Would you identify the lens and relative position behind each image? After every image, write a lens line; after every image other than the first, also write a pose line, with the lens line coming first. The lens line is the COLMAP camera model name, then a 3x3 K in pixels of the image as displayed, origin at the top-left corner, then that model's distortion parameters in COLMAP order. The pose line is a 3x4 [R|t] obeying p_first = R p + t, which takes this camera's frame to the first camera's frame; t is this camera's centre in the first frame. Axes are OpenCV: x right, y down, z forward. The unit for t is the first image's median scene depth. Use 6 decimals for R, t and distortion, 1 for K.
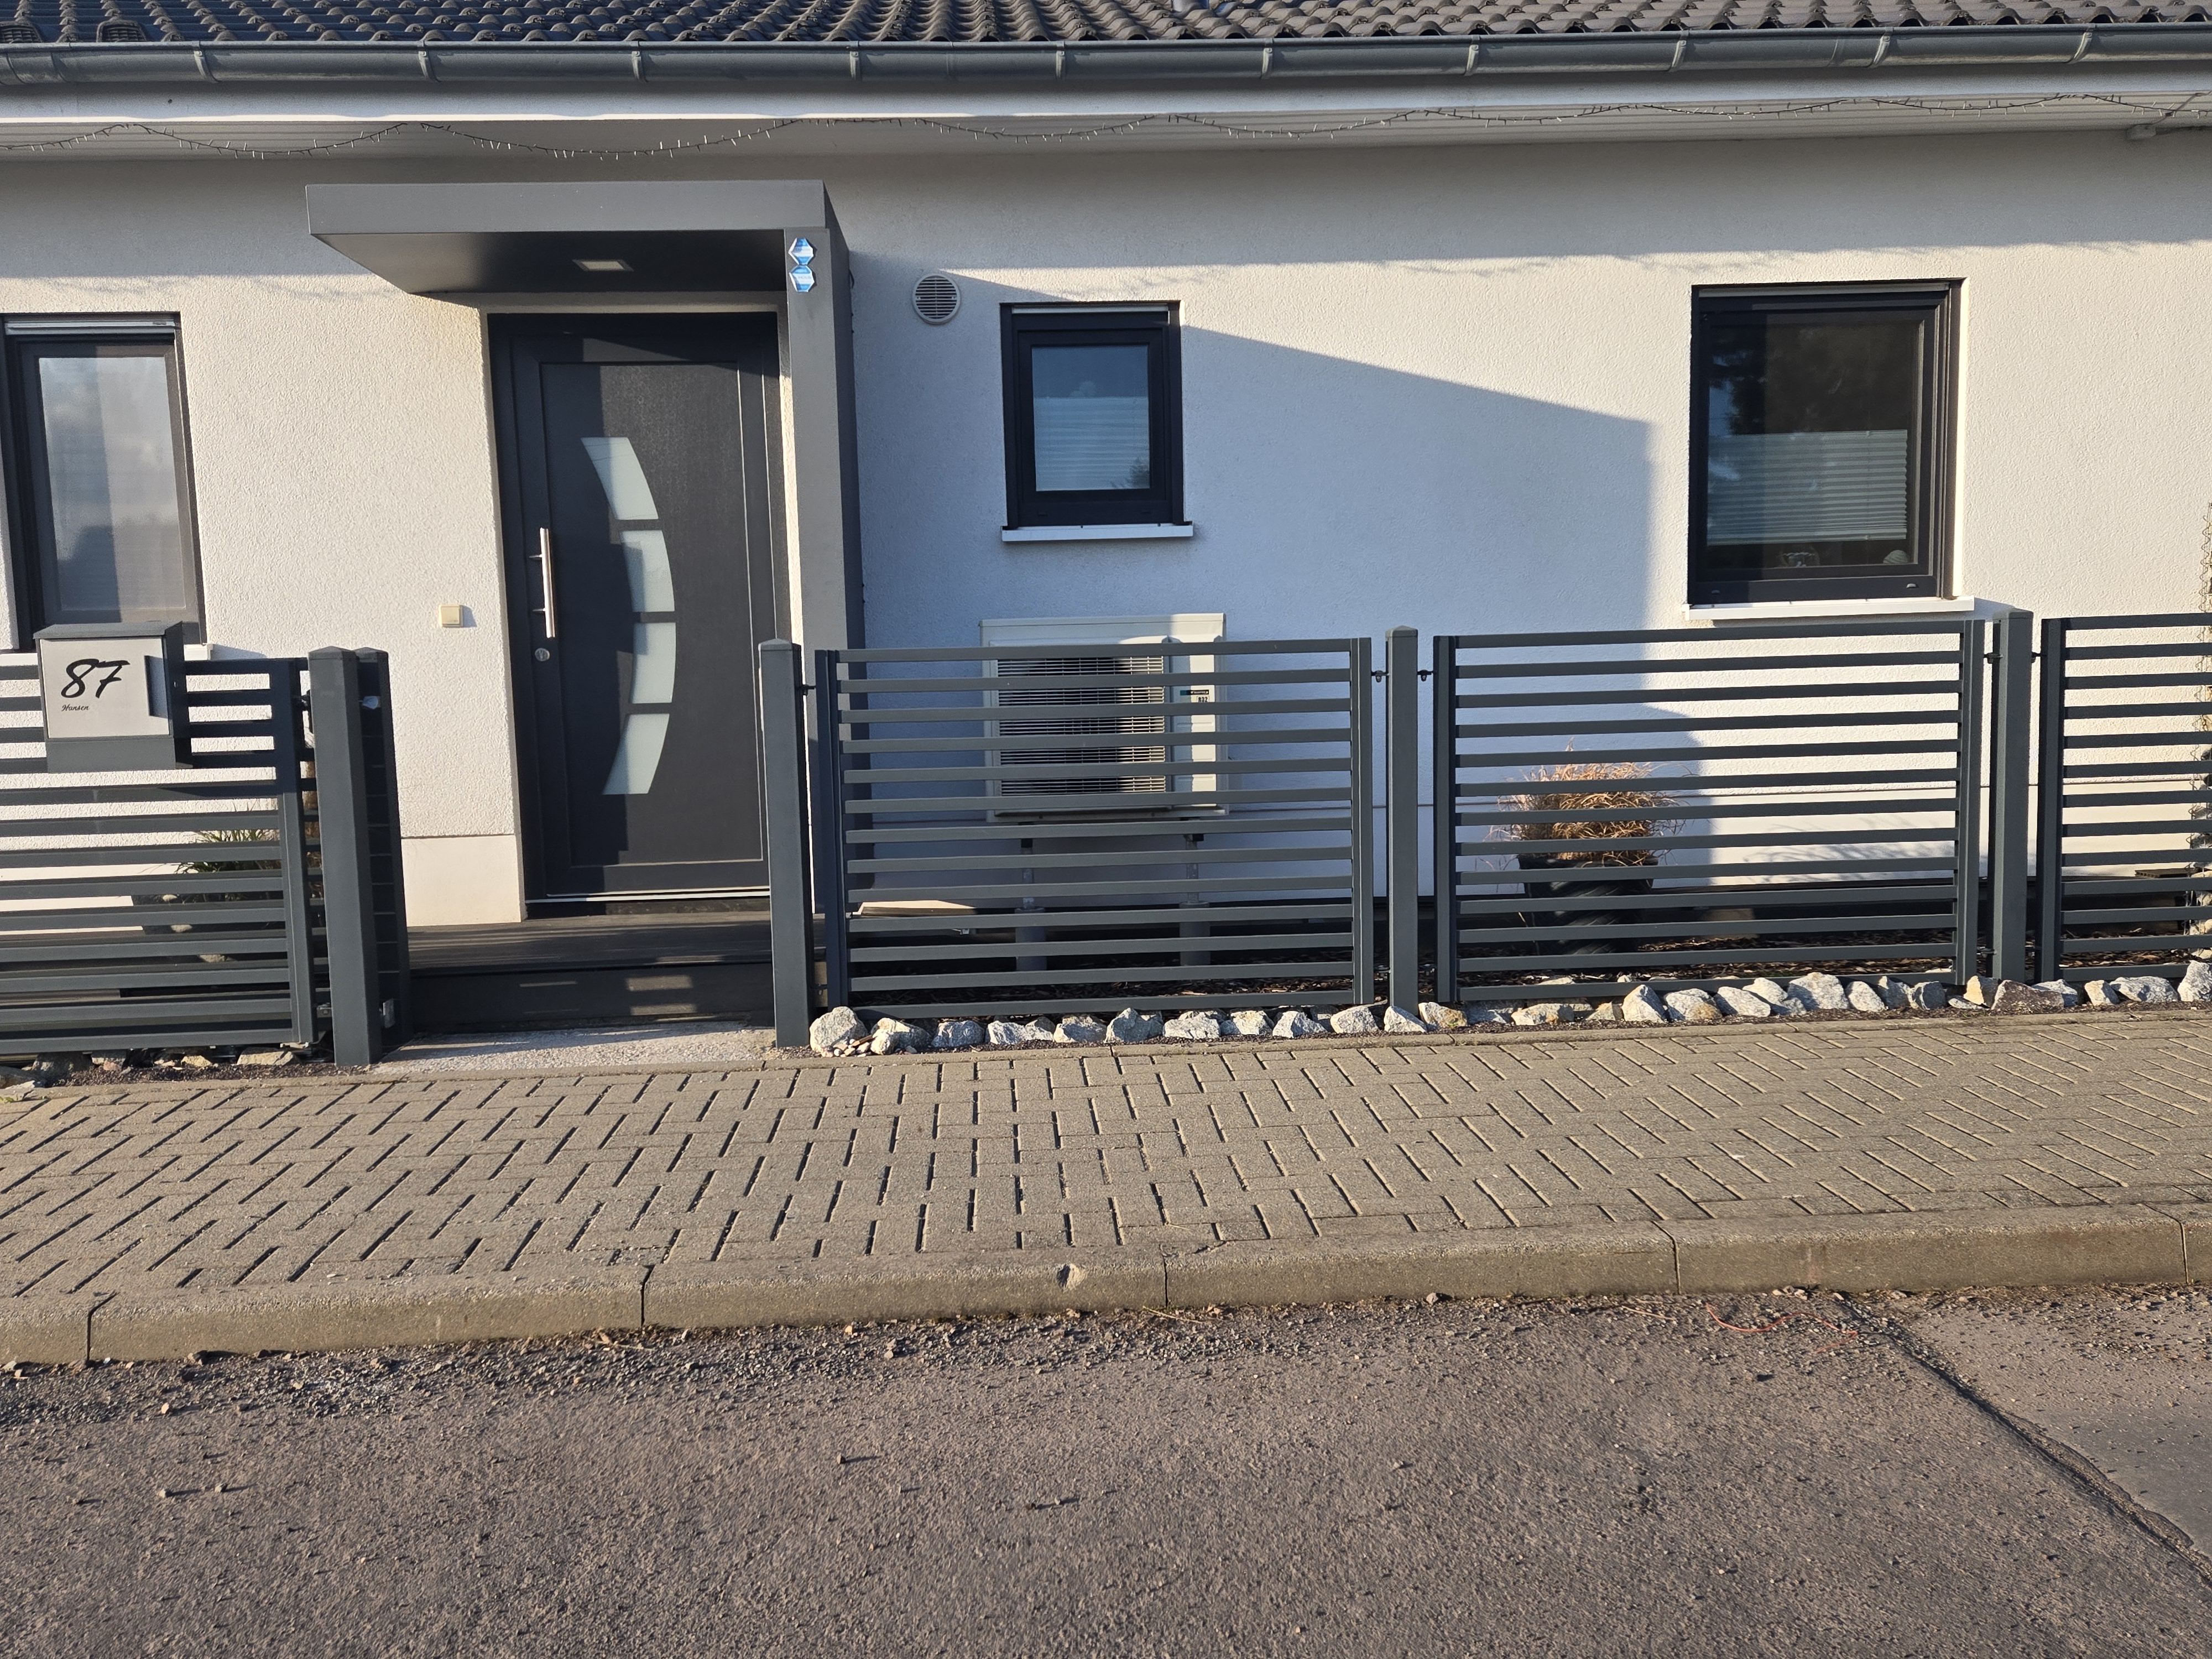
lens RADIAL K [[1644.5, 0, 1073.5], [0, 1644.5, 832.7], [0, 0, 1]] dist [0.081131, -0.071138]
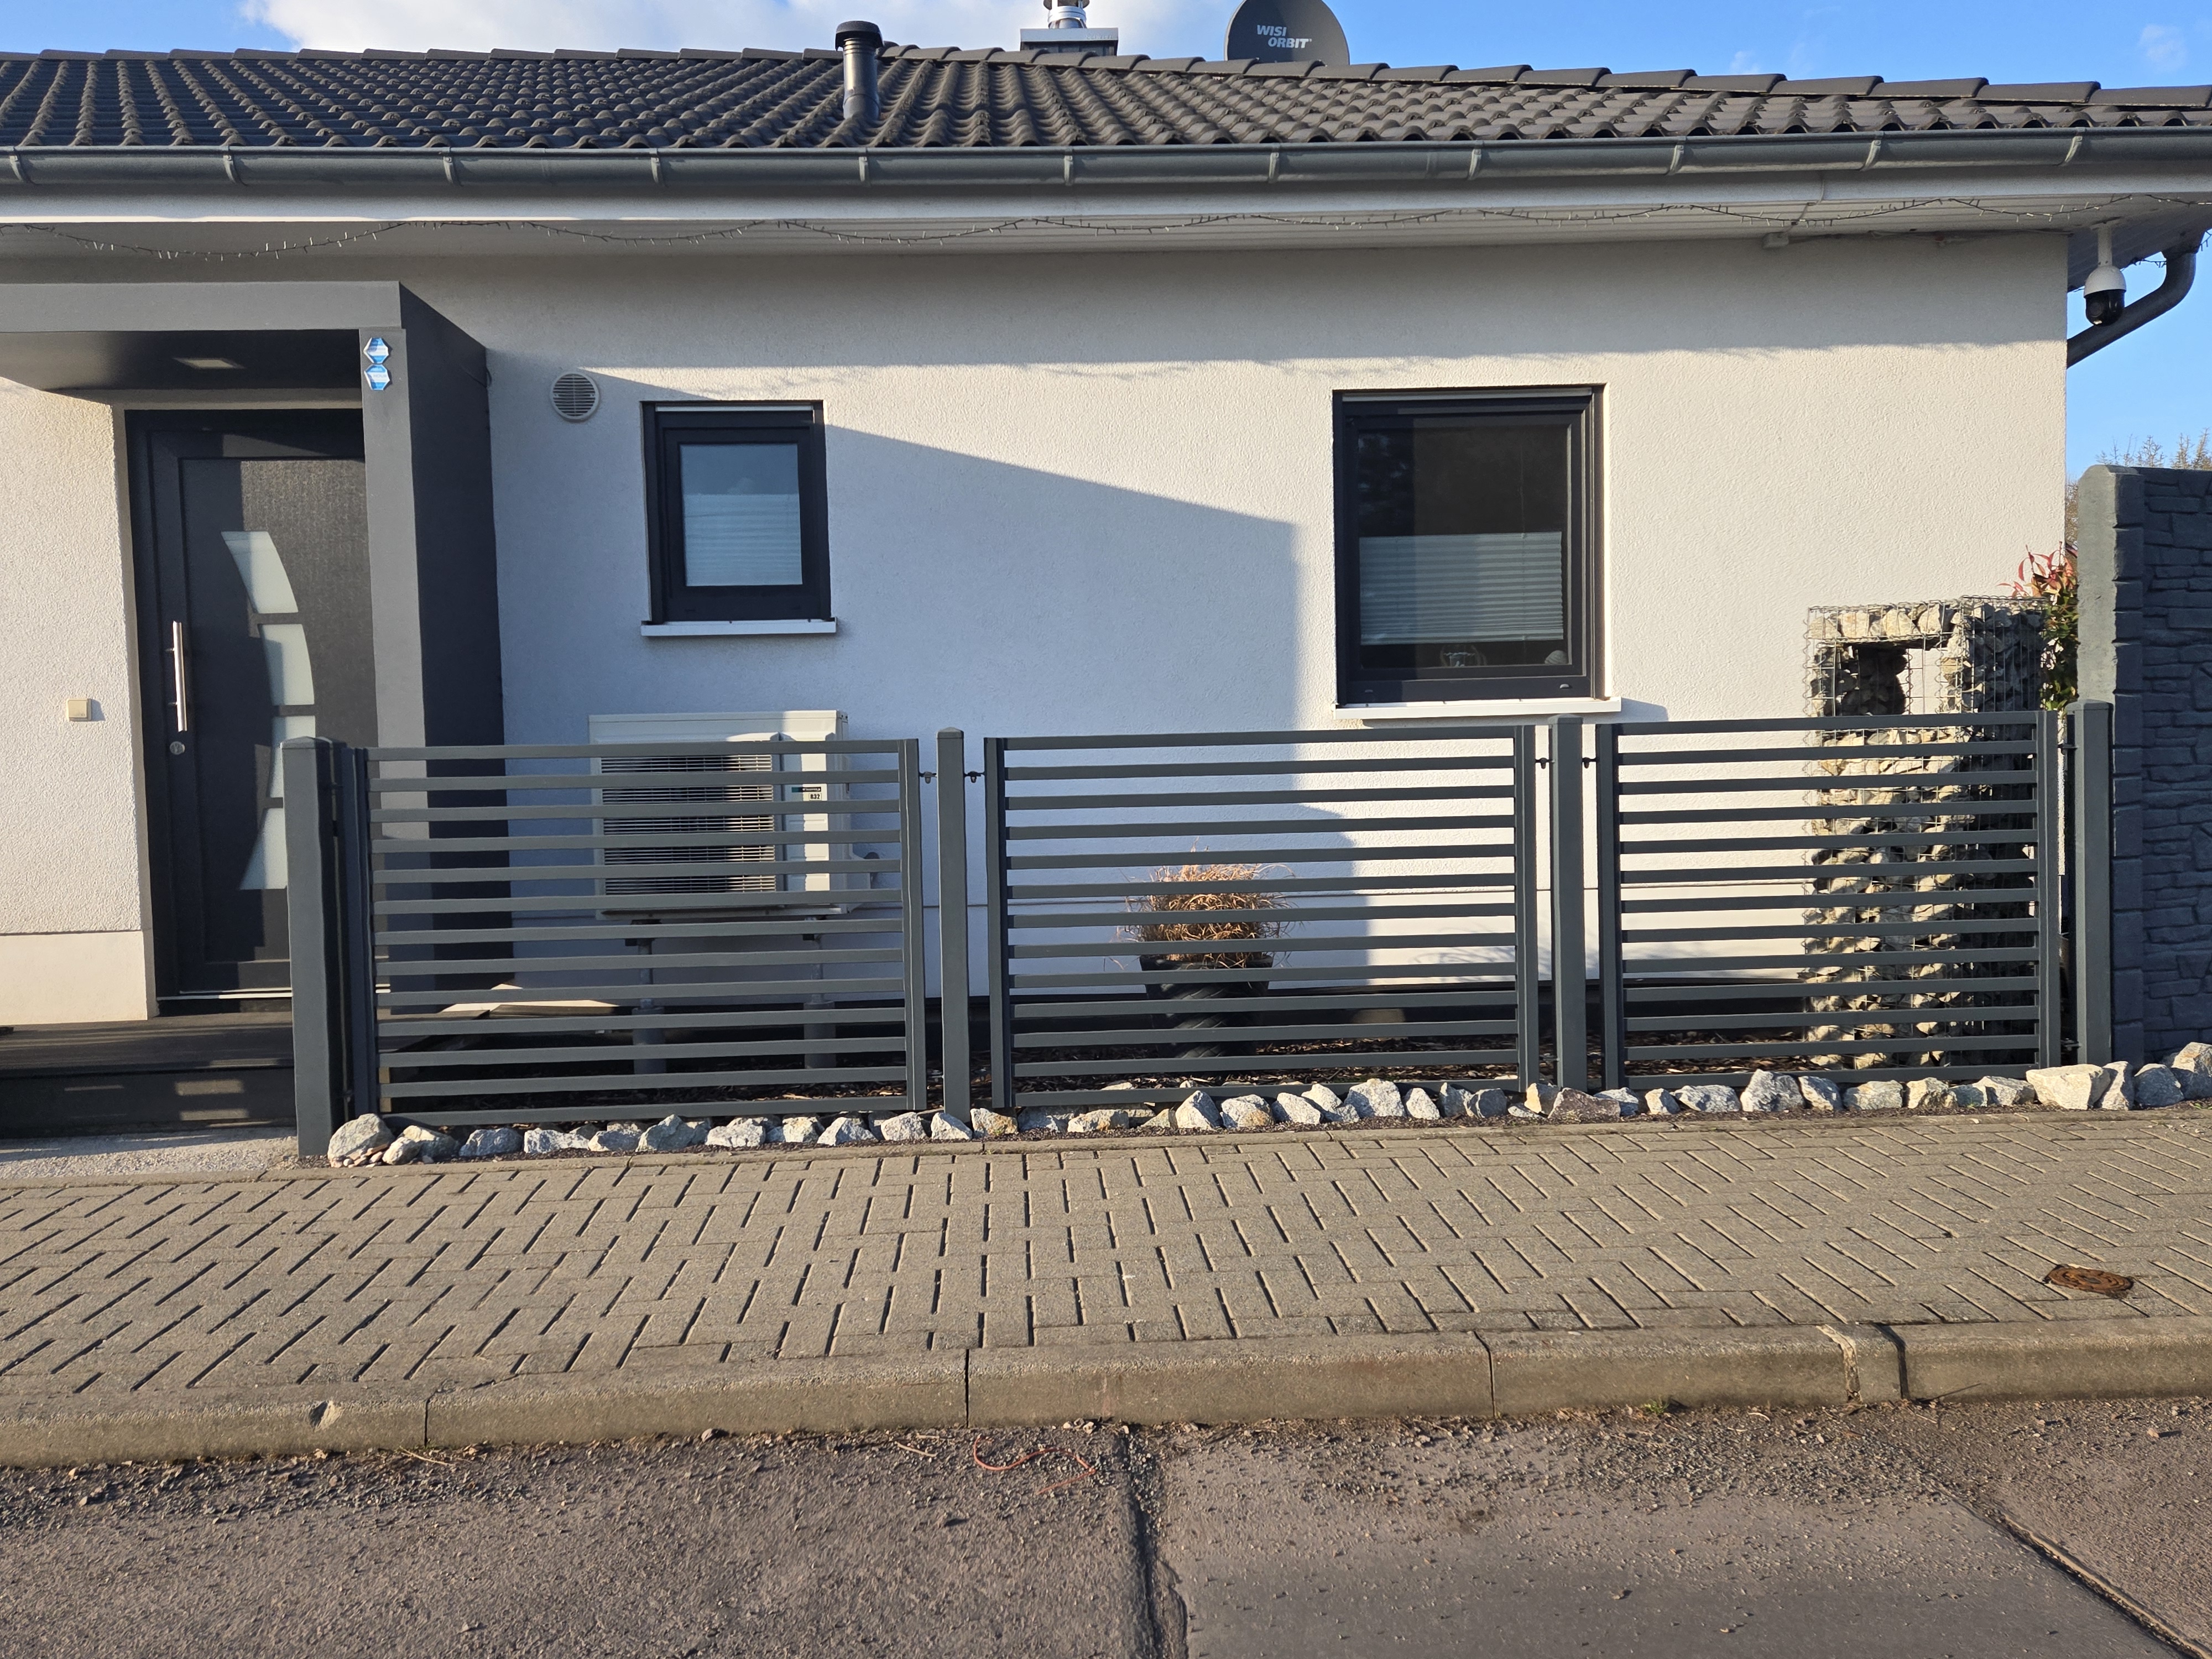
lens RADIAL K [[1644.5, 0, 1073.5], [0, 1644.5, 832.7], [0, 0, 1]] dist [0.081131, -0.071138]
pose [[0.999961, 0.003854, -0.007973, 0.272292], [-0.004233, 0.998832, -0.048137, -0.013963], [0.007779, 0.048169, 0.998809, 0.013583]]
